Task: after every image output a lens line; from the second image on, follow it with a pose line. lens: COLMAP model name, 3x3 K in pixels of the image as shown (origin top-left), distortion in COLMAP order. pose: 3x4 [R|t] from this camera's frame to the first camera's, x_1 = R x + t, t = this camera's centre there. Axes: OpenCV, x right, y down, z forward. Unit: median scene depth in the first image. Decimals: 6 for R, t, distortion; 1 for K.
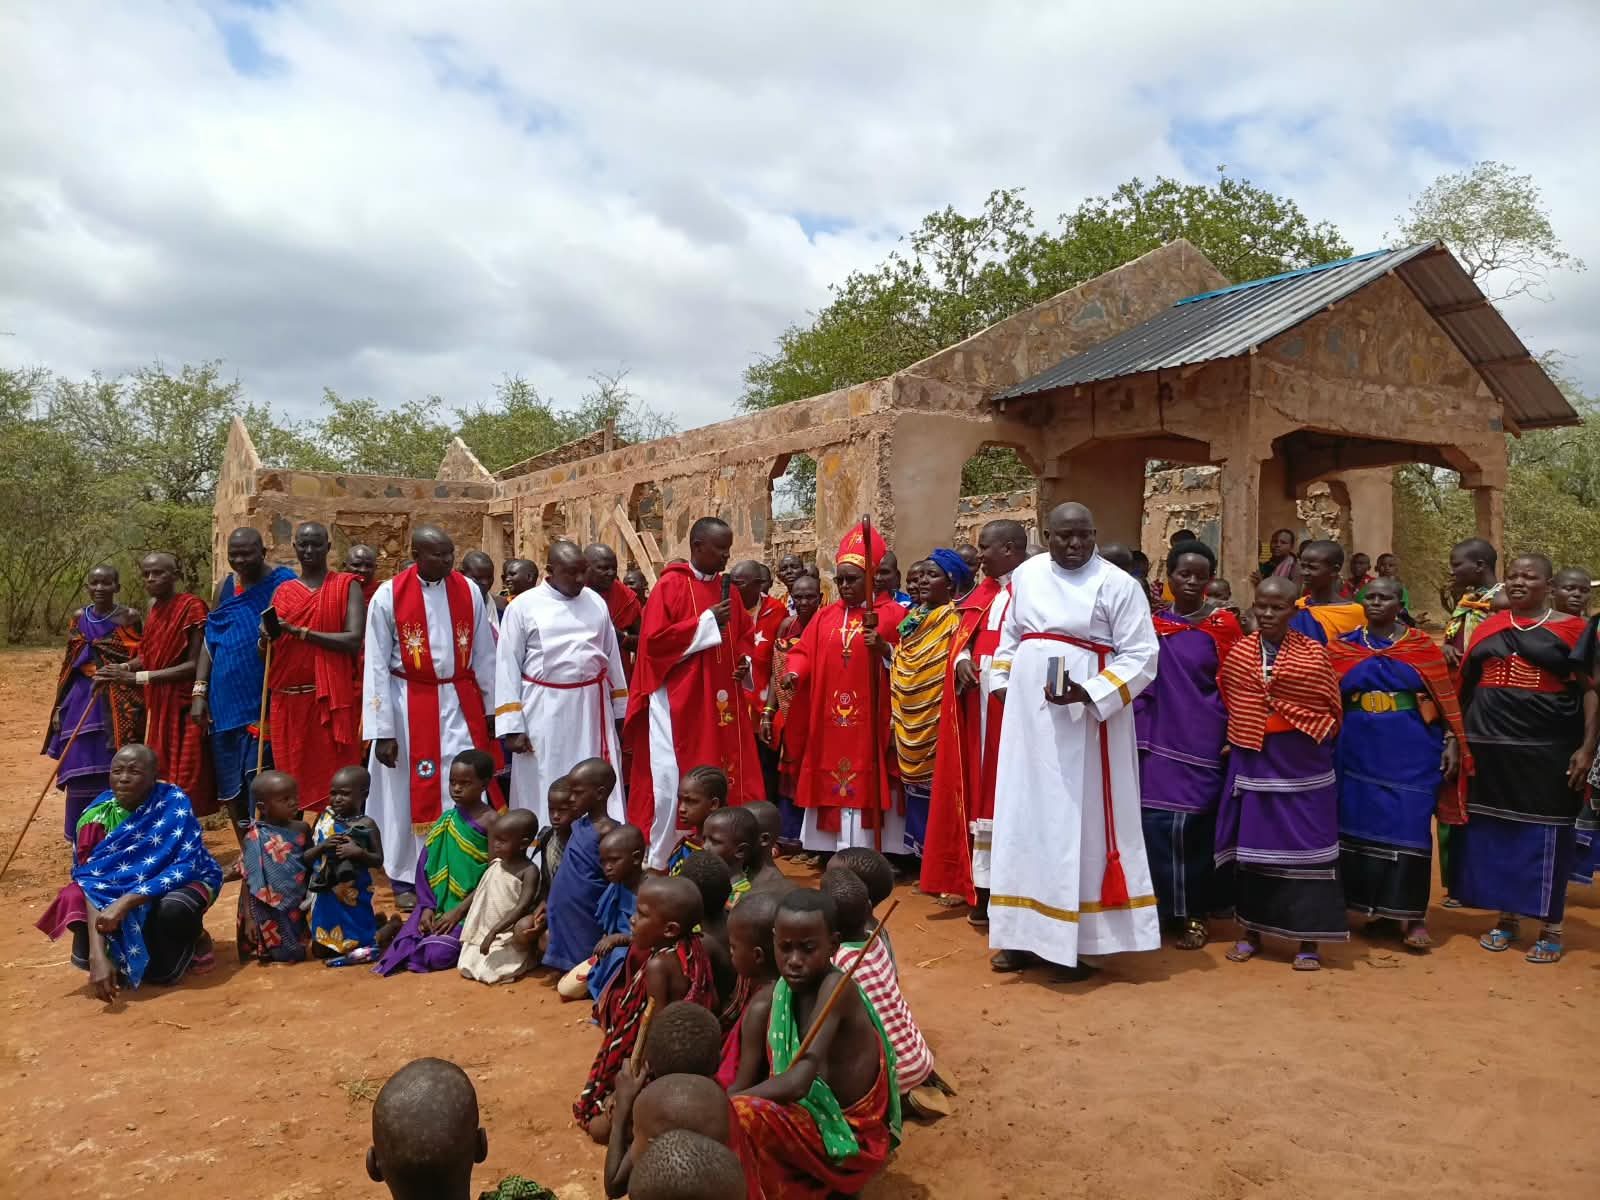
lens RADIAL K [[1220.5, 0, 797.4], [0, 1220.5, 606.5], [0, 0, 1]] dist [0.066794, -0.119325]
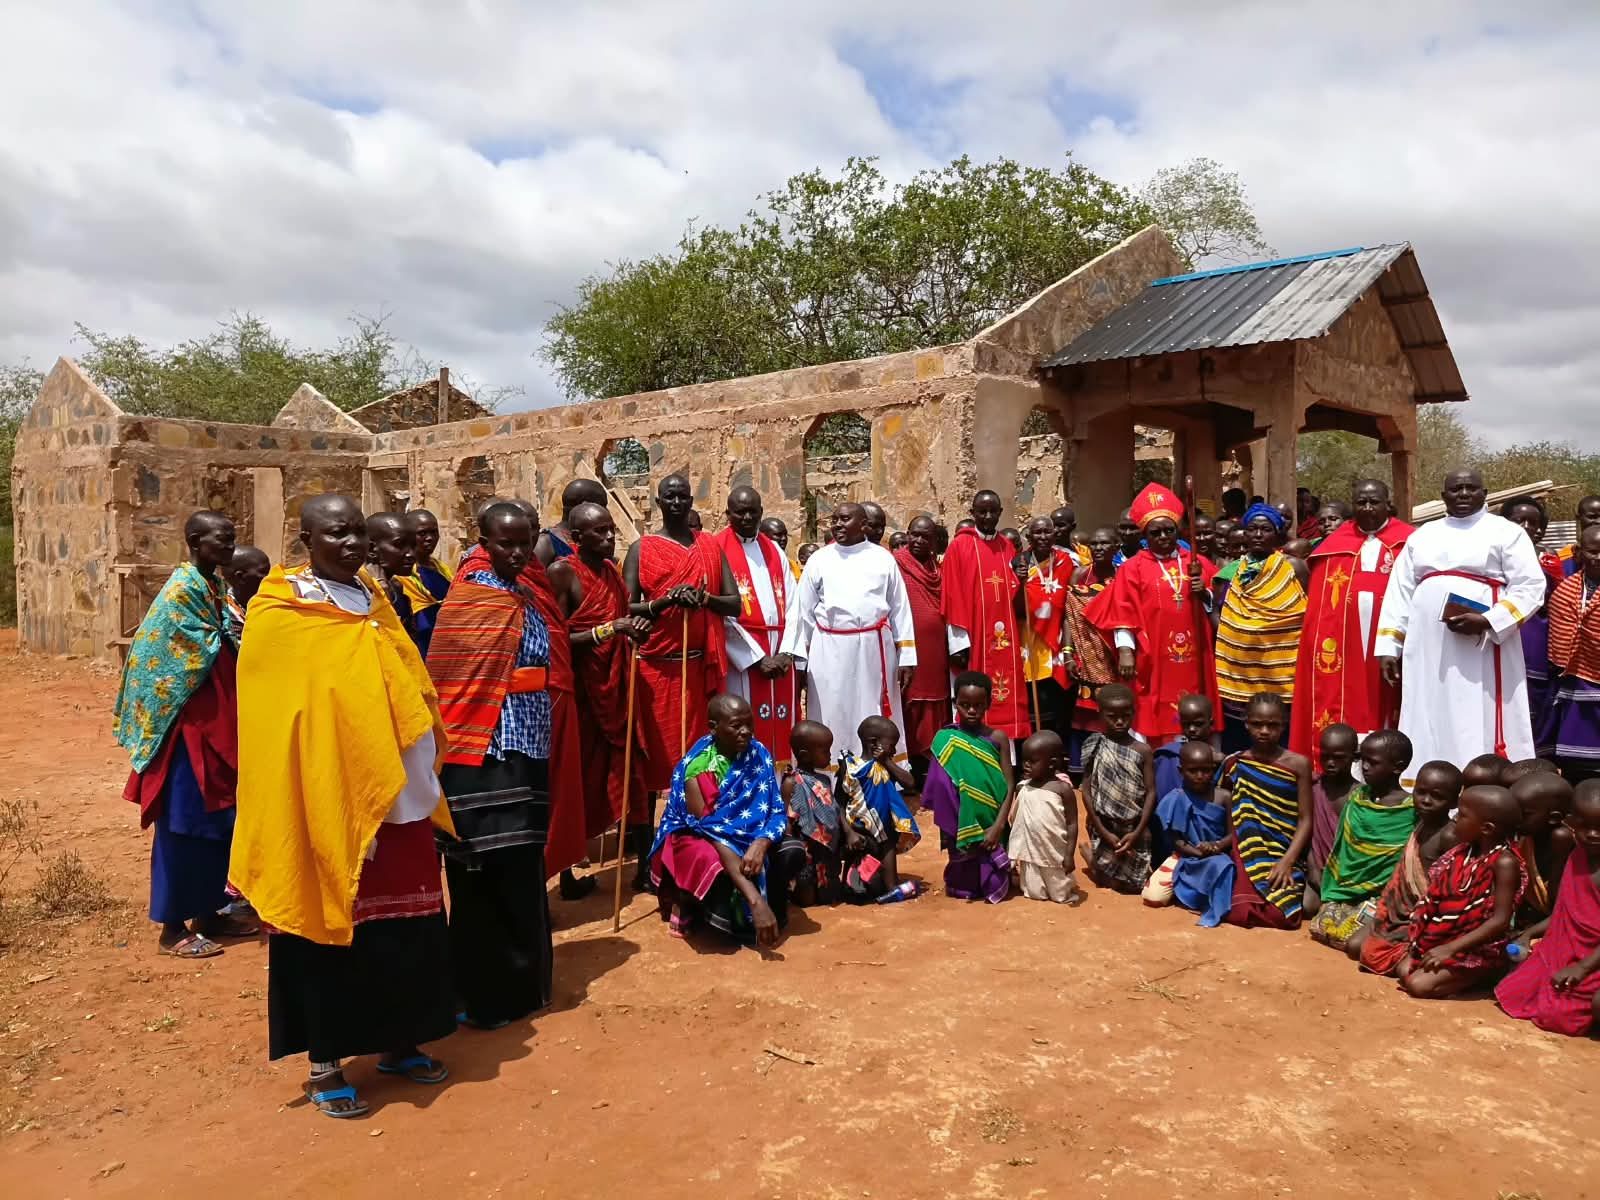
lens RADIAL K [[1222.3, 0, 800.7], [0, 1222.3, 612.5], [0, 0, 1]] dist [0.082638, -0.150886]
pose [[0.957842, -0.027655, 0.285961, -0.281225], [0.015971, 0.998943, 0.043111, -0.001393], [-0.286851, -0.036726, 0.957271, 0.008375]]
